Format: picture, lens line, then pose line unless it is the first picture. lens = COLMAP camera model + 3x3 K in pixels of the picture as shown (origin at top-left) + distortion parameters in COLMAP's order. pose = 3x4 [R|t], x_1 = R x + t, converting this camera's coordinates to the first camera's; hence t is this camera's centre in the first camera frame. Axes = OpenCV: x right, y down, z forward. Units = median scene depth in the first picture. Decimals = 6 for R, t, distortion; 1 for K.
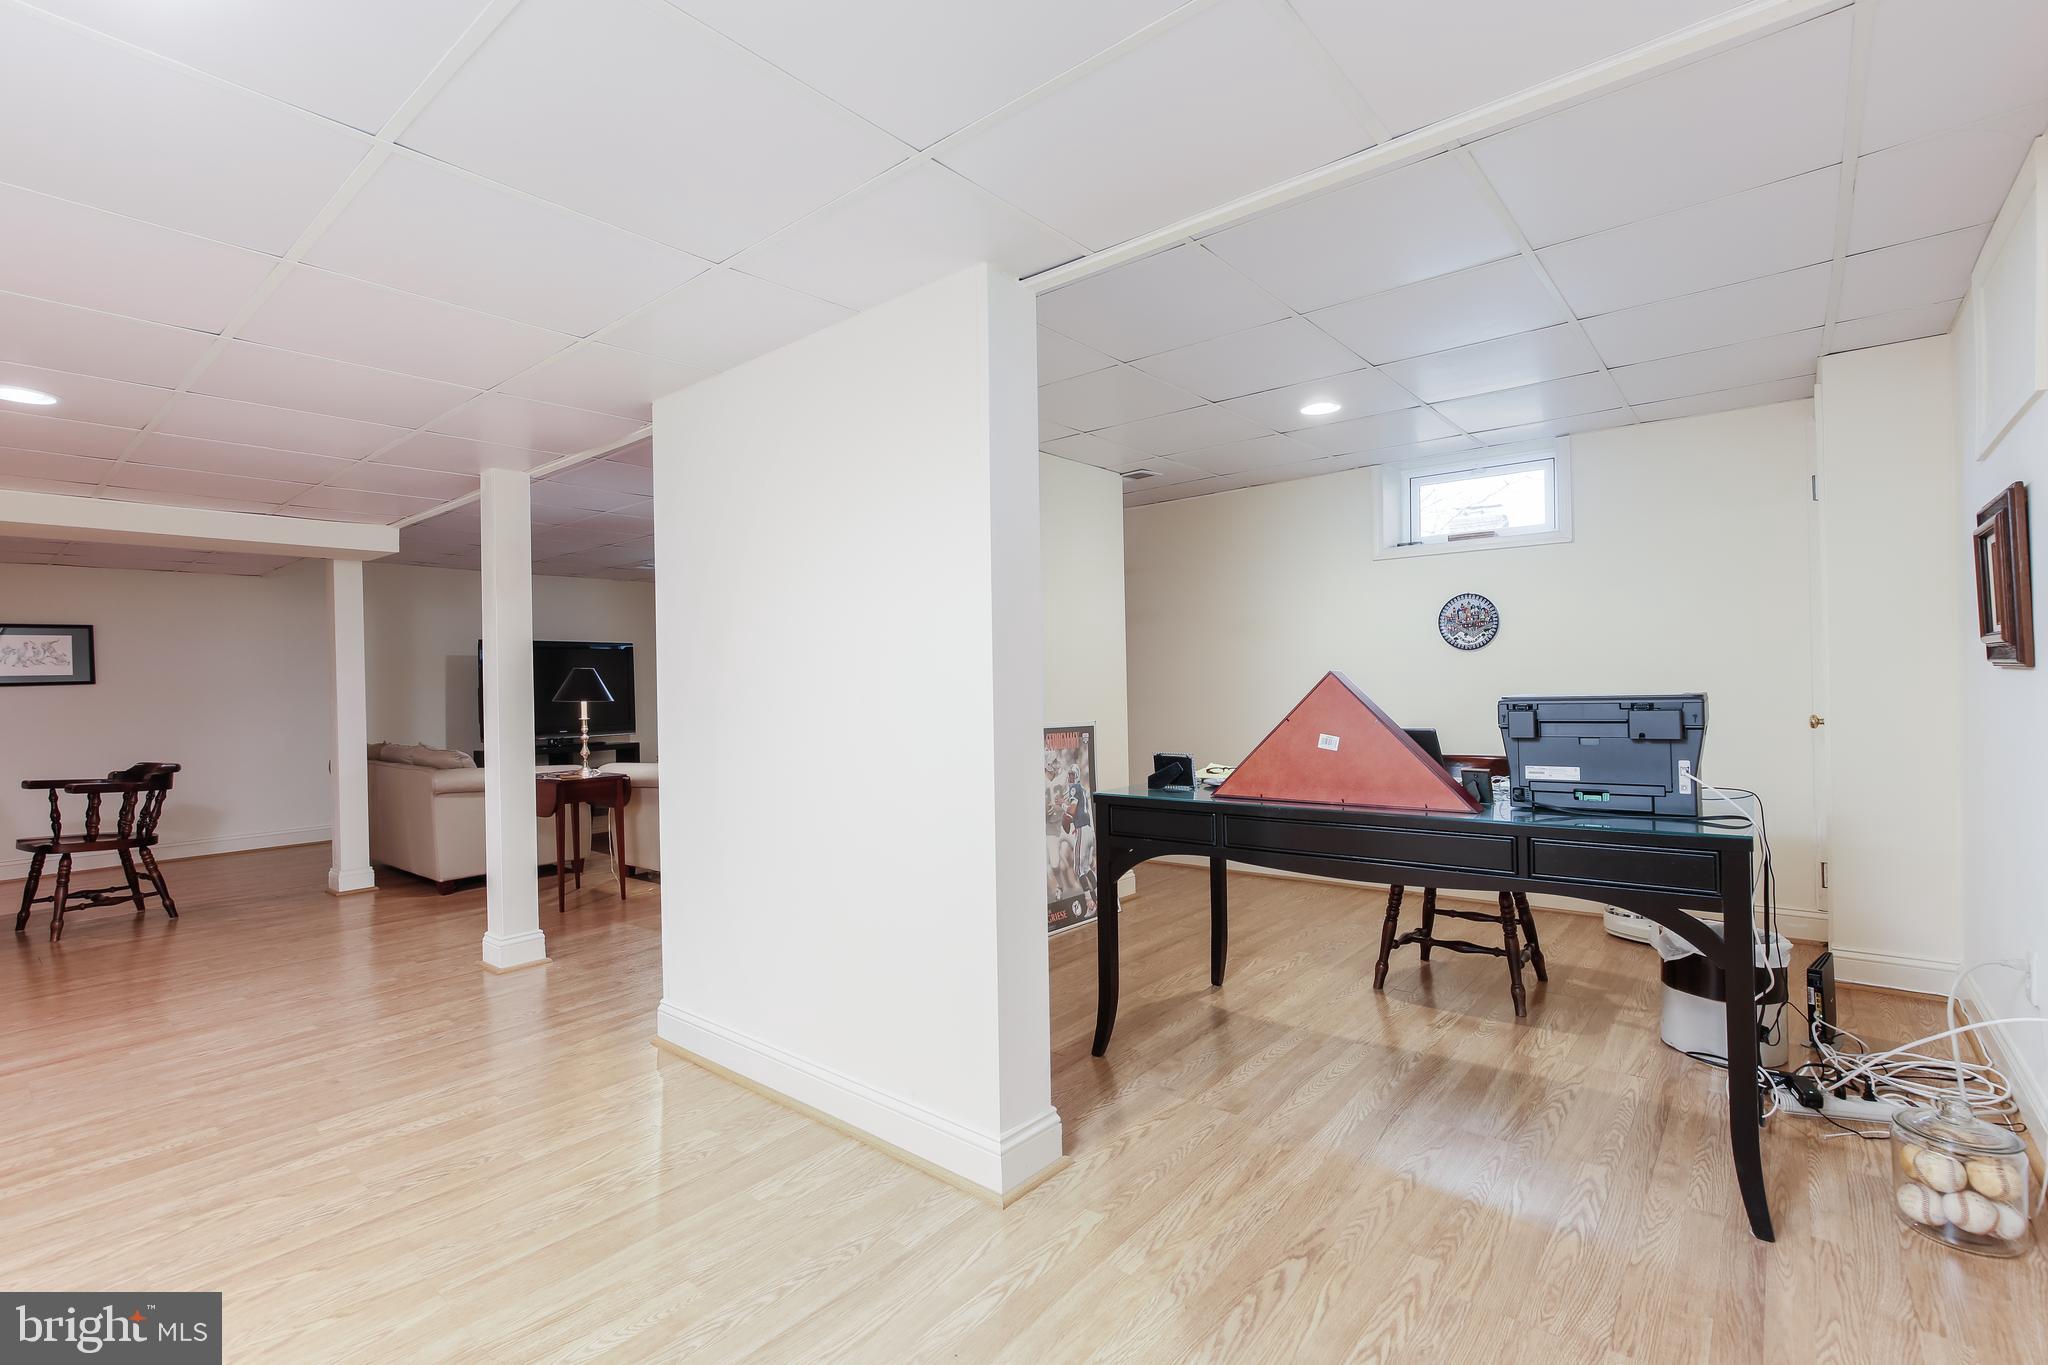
lens RADIAL K [[927.8, 0, 1027.4], [0, 927.8, 679.1], [0, 0, 1]] dist [-0.008323, 0.000416]
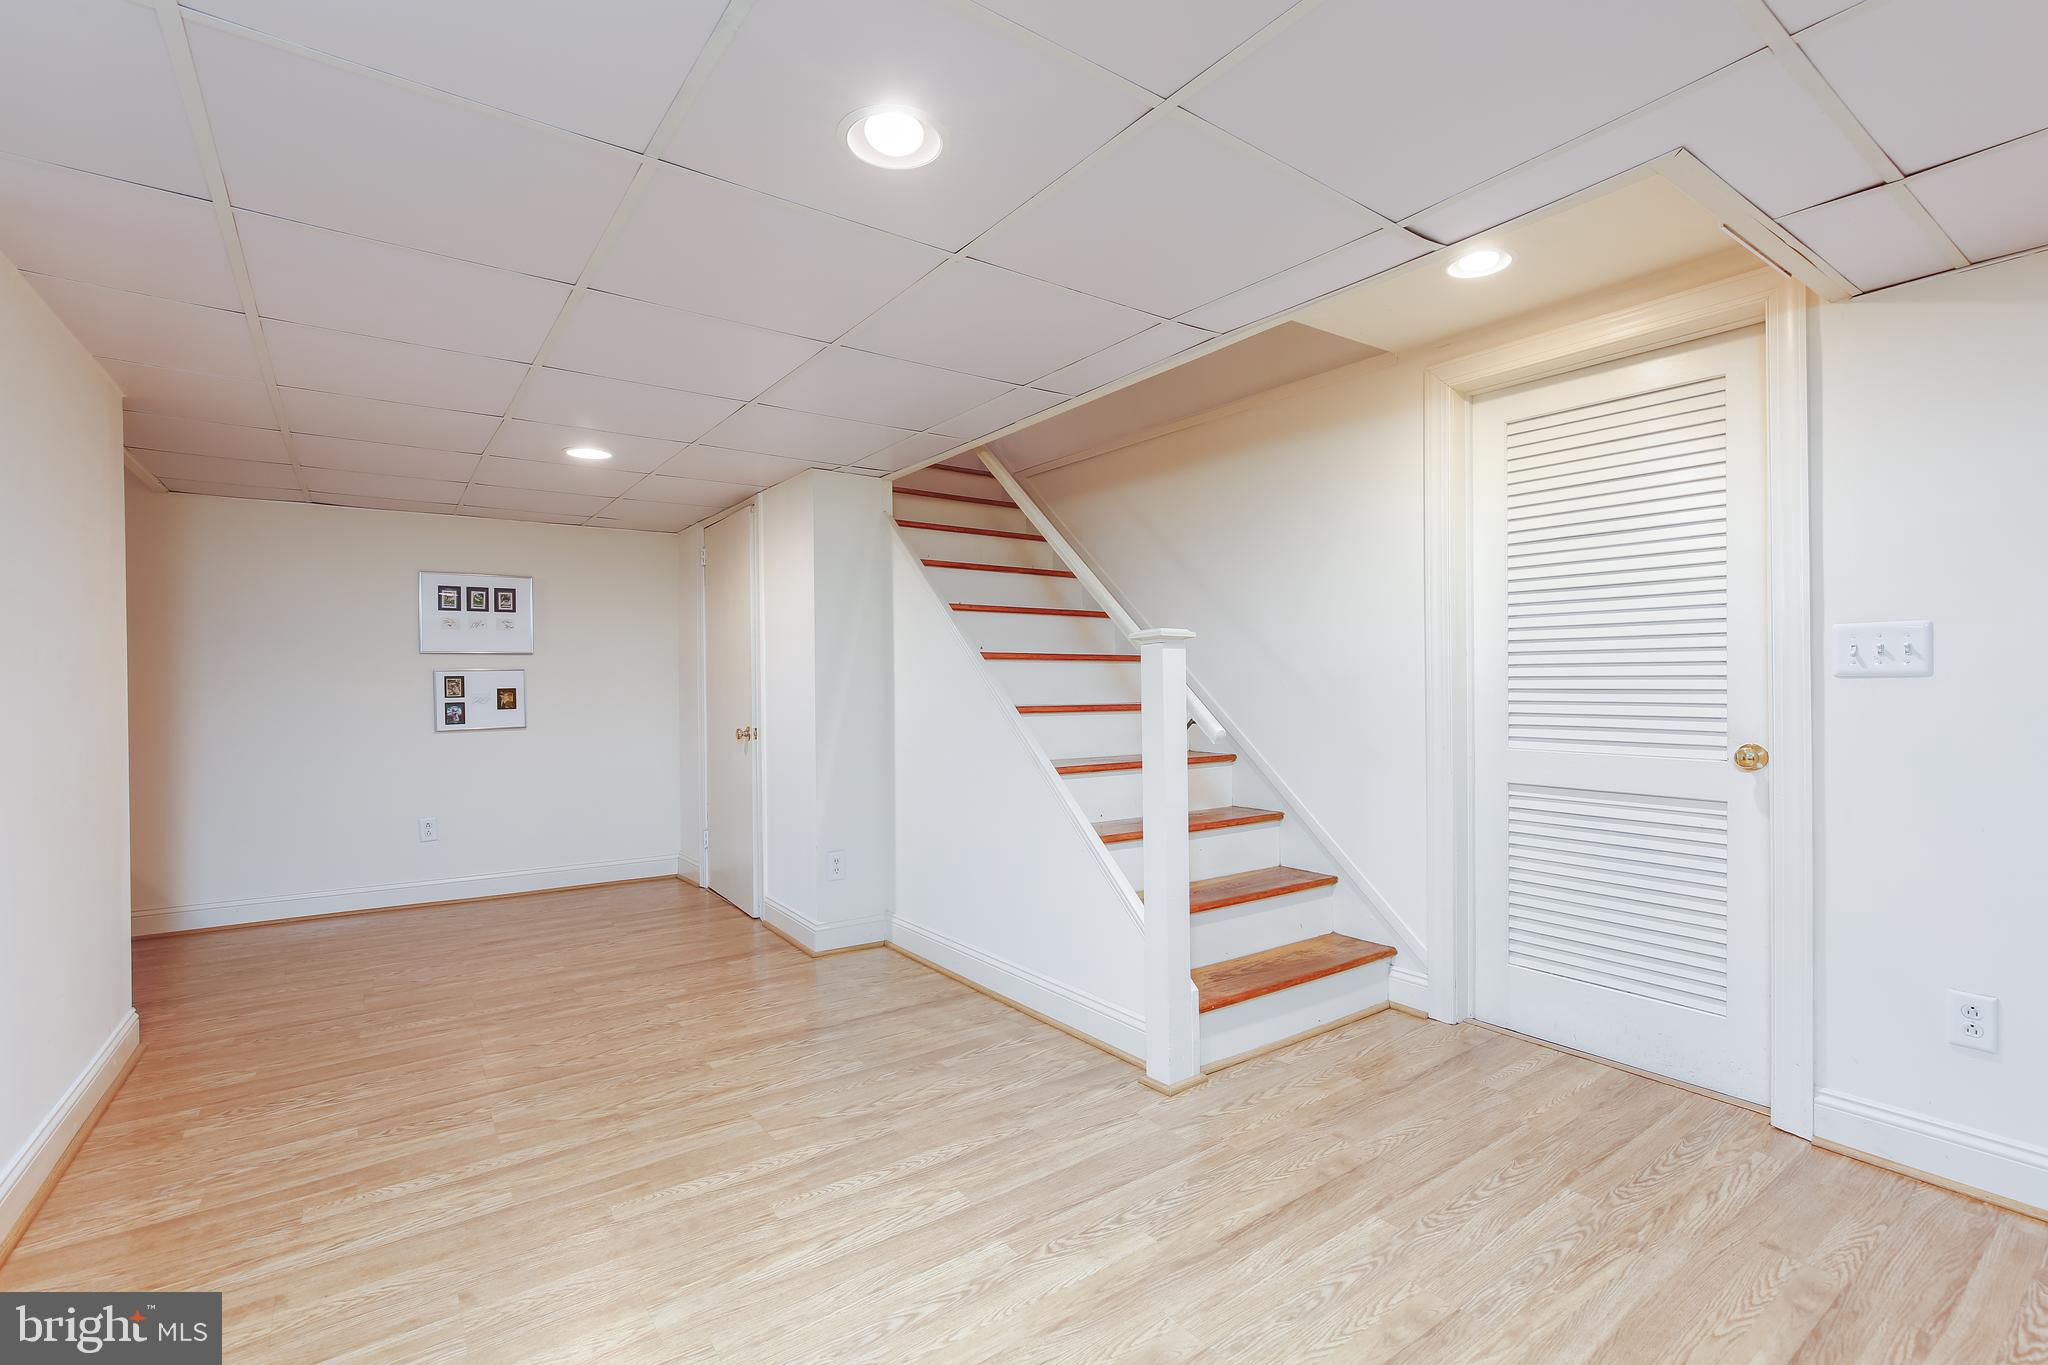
lens RADIAL K [[927.8, 0, 1027.4], [0, 927.8, 679.1], [0, 0, 1]] dist [-0.008323, 0.000416]
pose [[-0.968881, 0.028692, 0.245858, -1.582255], [0.027997, 0.999588, -0.006322, 0.028186], [-0.245938, 0.000757, -0.969285, 1.857111]]
